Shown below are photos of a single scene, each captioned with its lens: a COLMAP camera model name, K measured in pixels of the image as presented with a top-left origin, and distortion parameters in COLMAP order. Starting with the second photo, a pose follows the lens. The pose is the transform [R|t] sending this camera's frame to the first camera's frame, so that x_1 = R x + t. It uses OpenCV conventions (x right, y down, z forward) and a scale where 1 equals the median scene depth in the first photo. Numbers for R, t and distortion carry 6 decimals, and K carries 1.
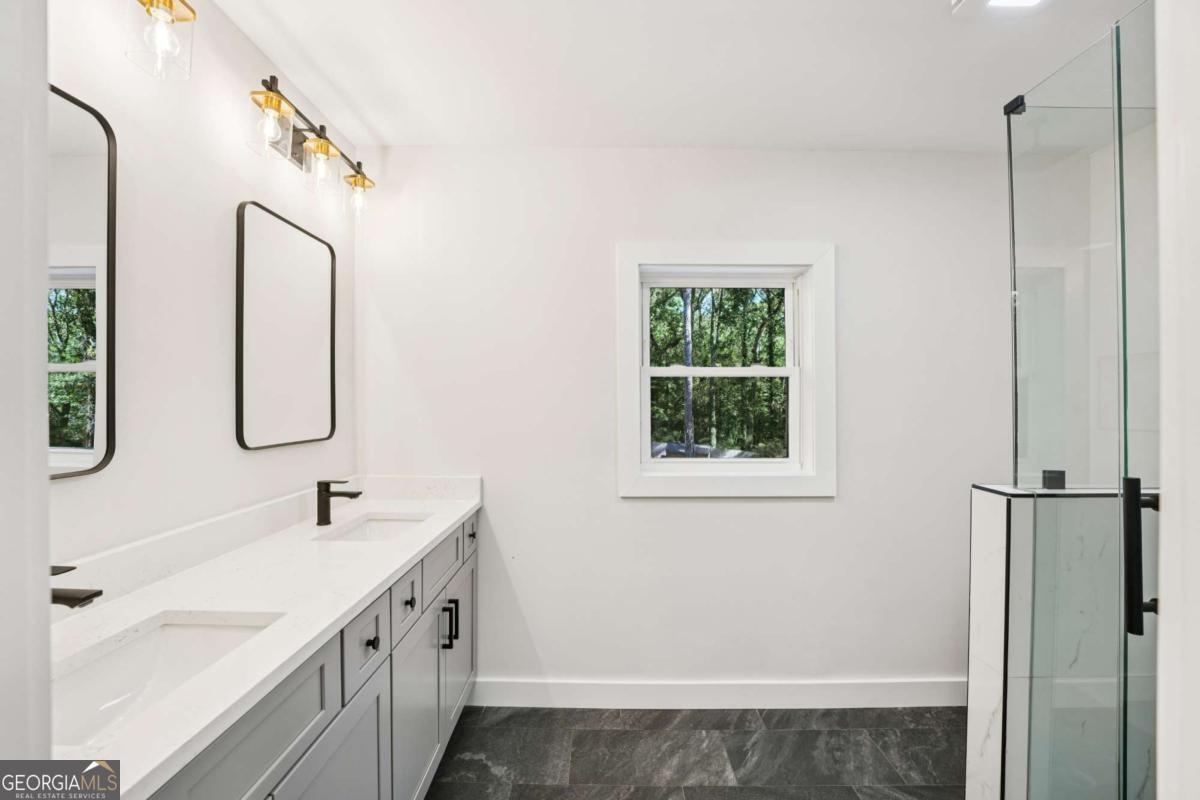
lens RADIAL K [[488.6, 0, 595.0], [0, 488.6, 393.1], [0, 0, 1]] dist [-0.027945, -0.000070]
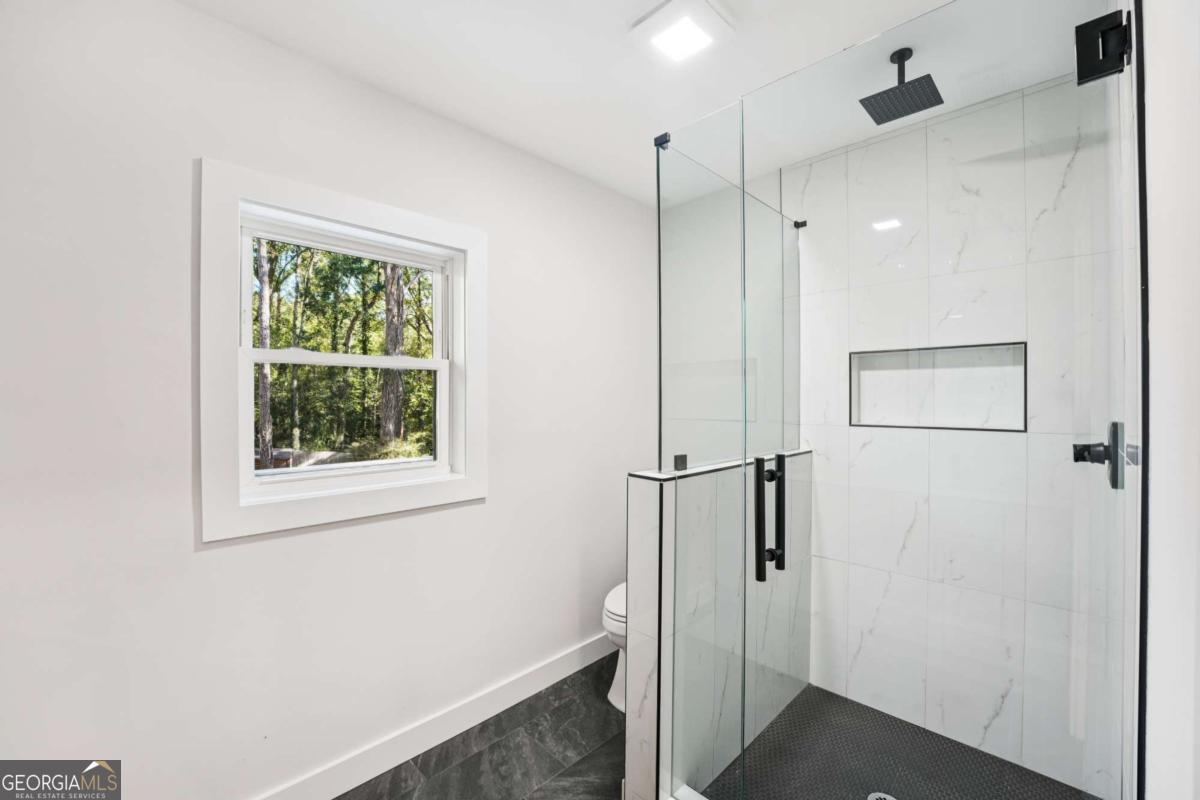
lens RADIAL K [[488.6, 0, 595.0], [0, 488.6, 393.1], [0, 0, 1]] dist [-0.027945, -0.000070]
pose [[0.701748, 0.005571, 0.712404, -0.037454], [-0.010021, 0.999948, 0.002052, 0.003698], [-0.712355, -0.008579, 0.701767, 0.162973]]
